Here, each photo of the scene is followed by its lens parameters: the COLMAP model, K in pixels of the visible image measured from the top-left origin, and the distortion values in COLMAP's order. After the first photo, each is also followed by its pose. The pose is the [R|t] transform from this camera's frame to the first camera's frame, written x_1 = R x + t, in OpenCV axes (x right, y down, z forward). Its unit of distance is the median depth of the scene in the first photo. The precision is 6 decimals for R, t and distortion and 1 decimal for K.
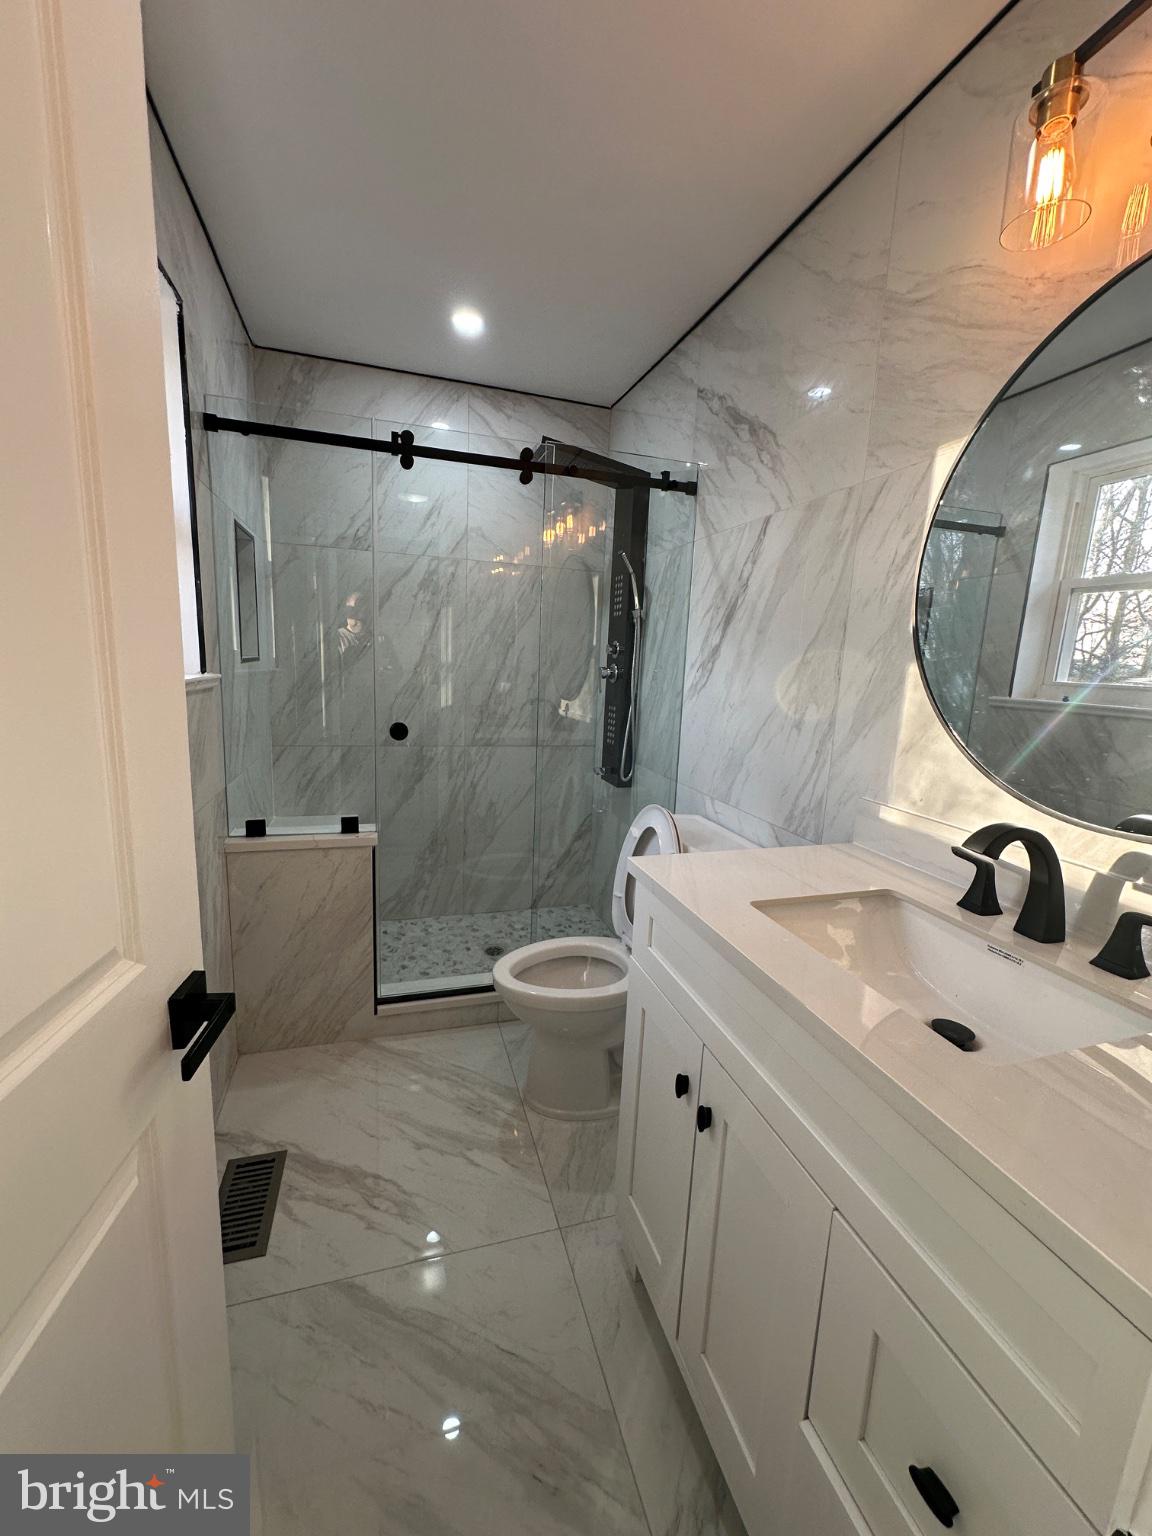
lens RADIAL K [[615.1, 0, 573.4], [0, 615.1, 767.0], [0, 0, 1]] dist [-0.000413, 0.000921]
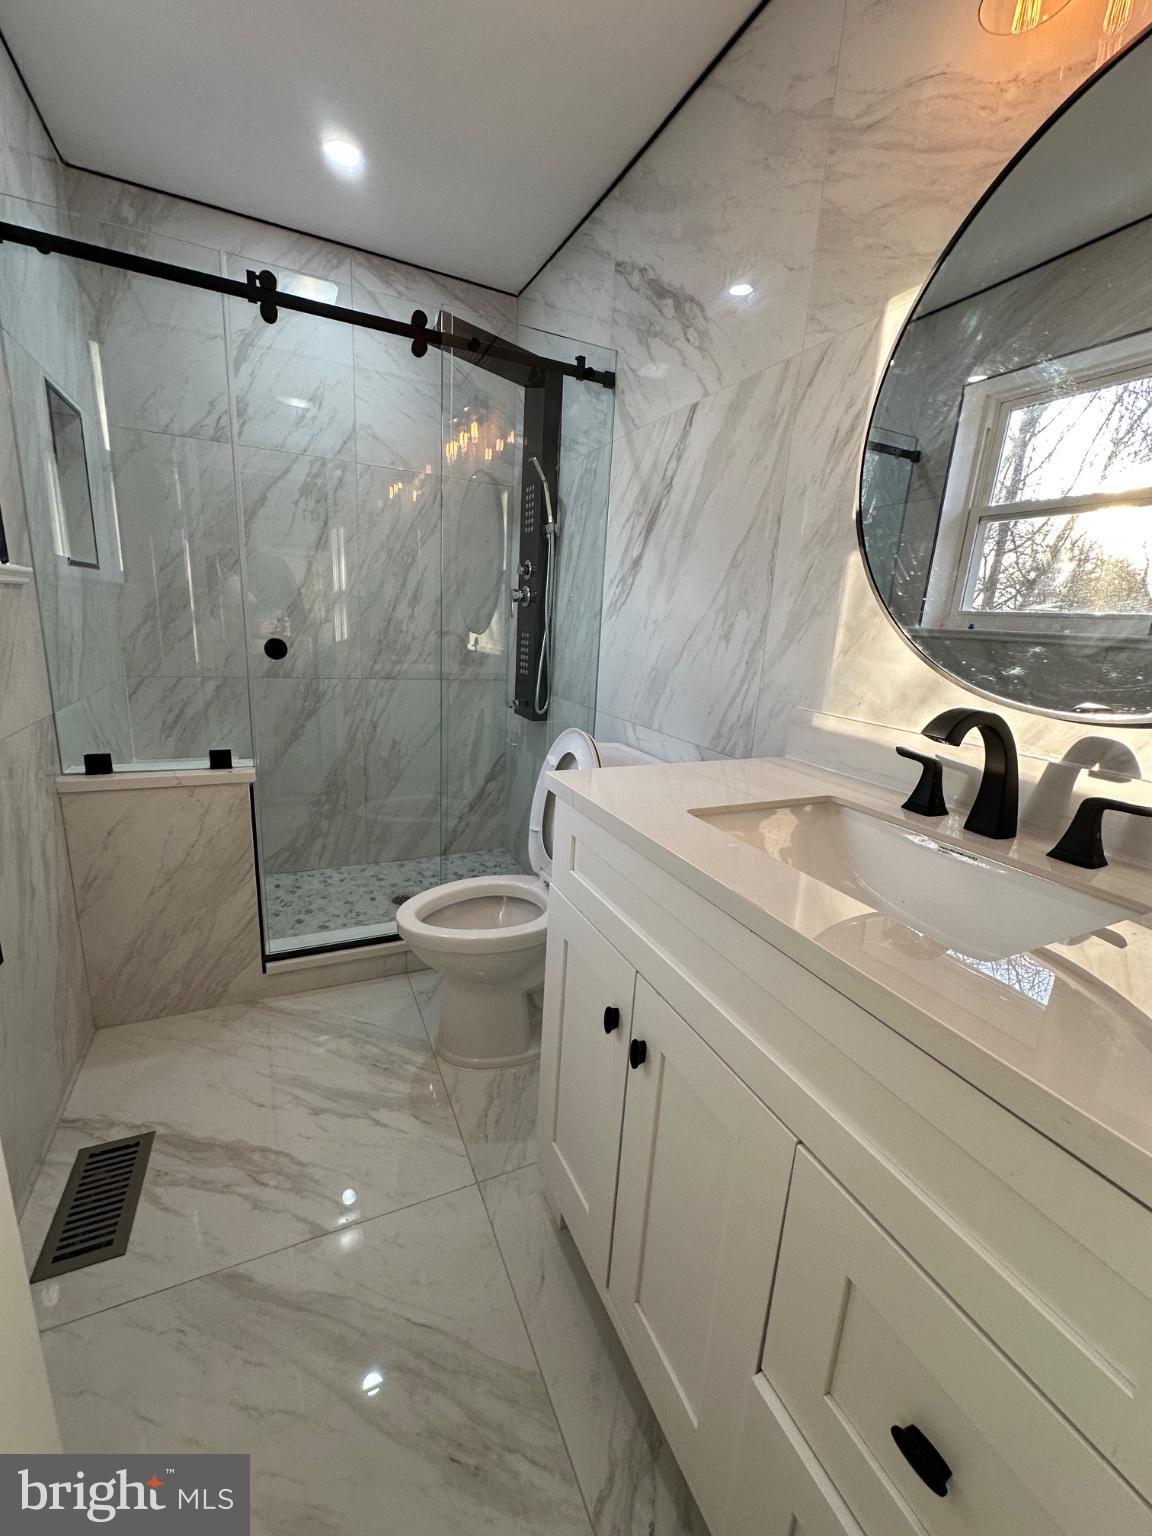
lens RADIAL K [[615.1, 0, 573.4], [0, 615.1, 767.0], [0, 0, 1]] dist [-0.000413, 0.000921]
pose [[0.990201, -0.021161, 0.138038, 0.005336], [0.011213, 0.997309, 0.072448, 0.058397], [-0.139200, -0.070191, 0.987774, 0.102728]]
